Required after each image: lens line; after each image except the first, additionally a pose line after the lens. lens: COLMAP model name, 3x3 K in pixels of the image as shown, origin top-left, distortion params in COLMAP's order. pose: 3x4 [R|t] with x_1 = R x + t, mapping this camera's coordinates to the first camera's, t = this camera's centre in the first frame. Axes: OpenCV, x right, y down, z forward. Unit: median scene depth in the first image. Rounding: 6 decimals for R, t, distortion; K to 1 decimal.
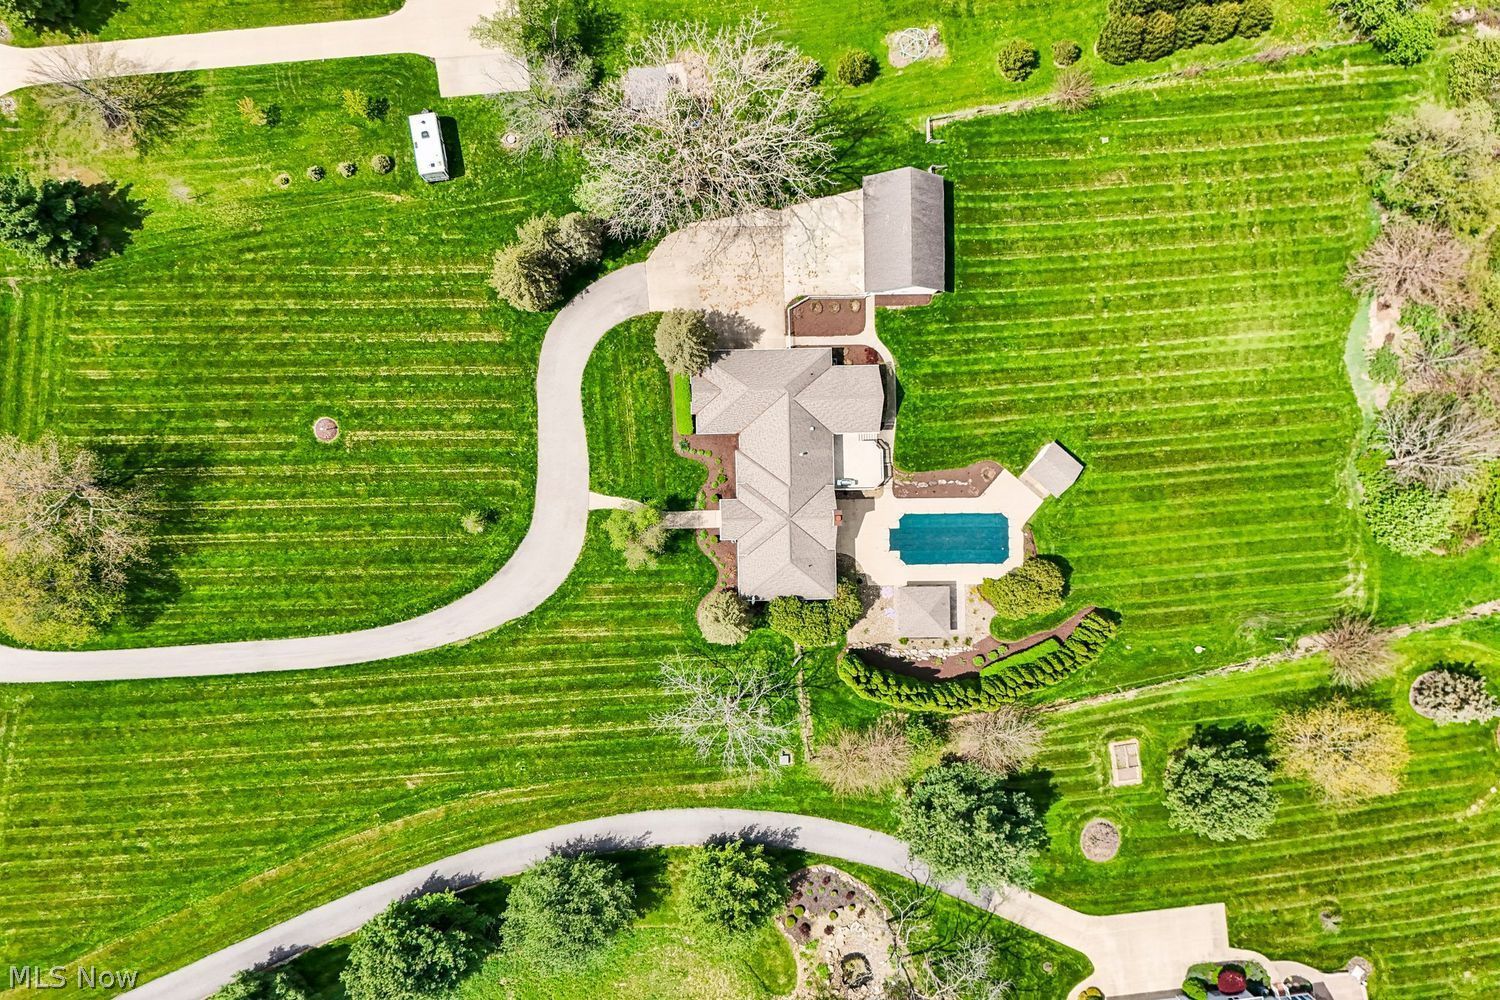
lens RADIAL K [[1054.5, 0, 741.2], [0, 1054.5, 499.3], [0, 0, 1]] dist [0.000821, -0.002016]
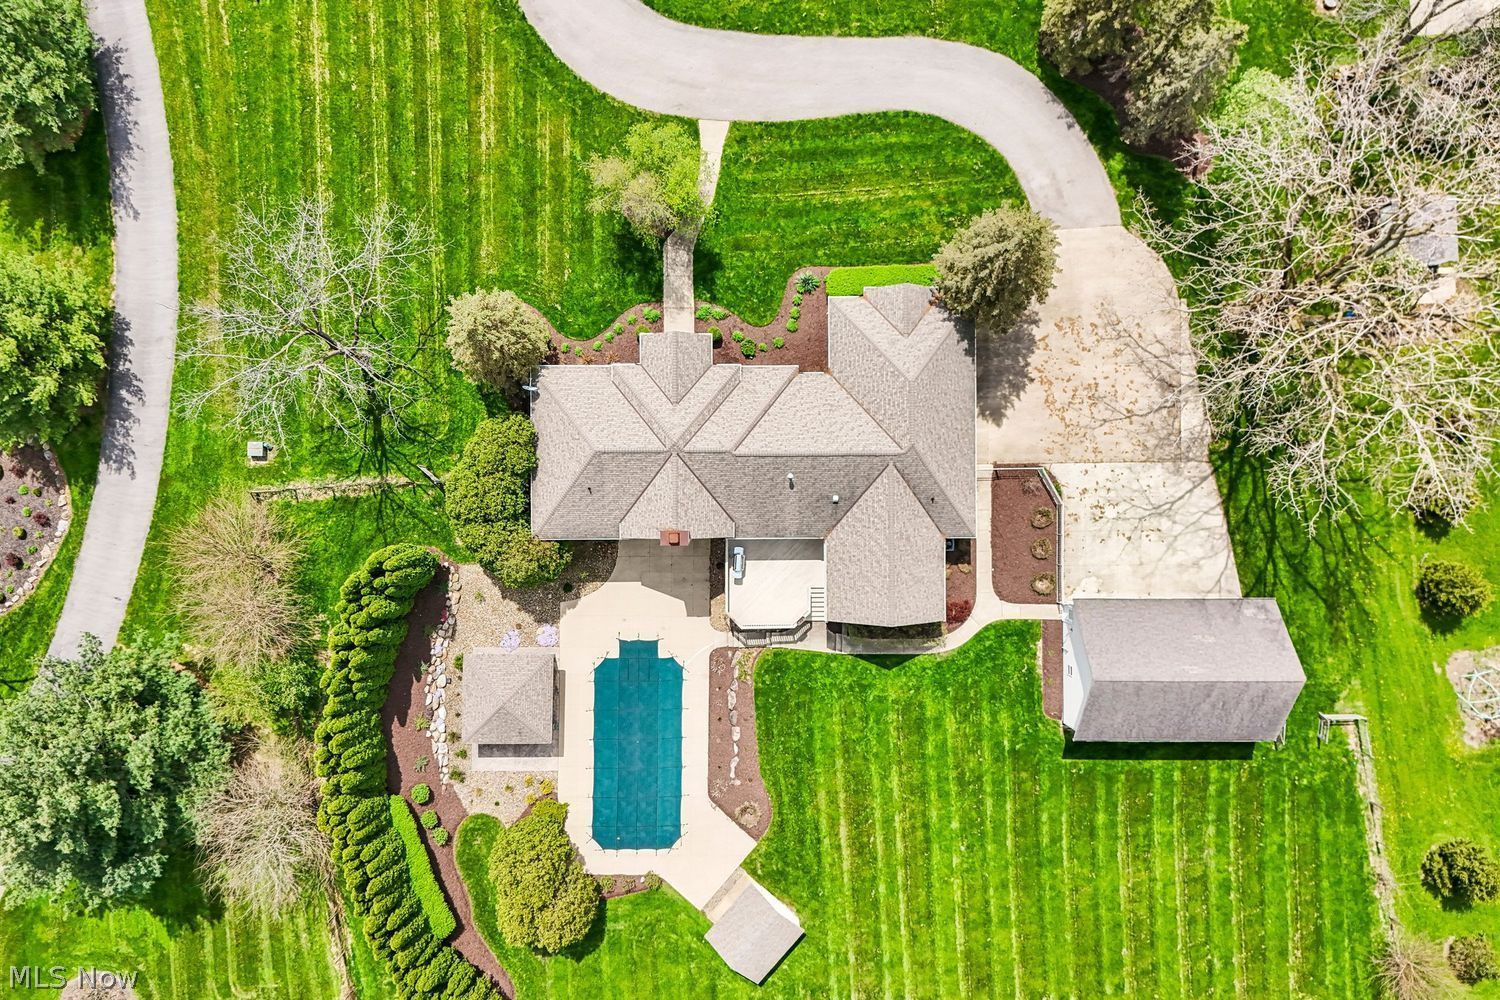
lens RADIAL K [[1054.5, 0, 750.1], [0, 1054.5, 510.5], [0, 0, 1]] dist [0.000821, -0.002016]
pose [[-0.017091, 0.999007, -0.041139, 0.093754], [-0.999572, -0.018050, -0.023036, -0.008792], [-0.023756, 0.040728, 0.998888, 0.425272]]
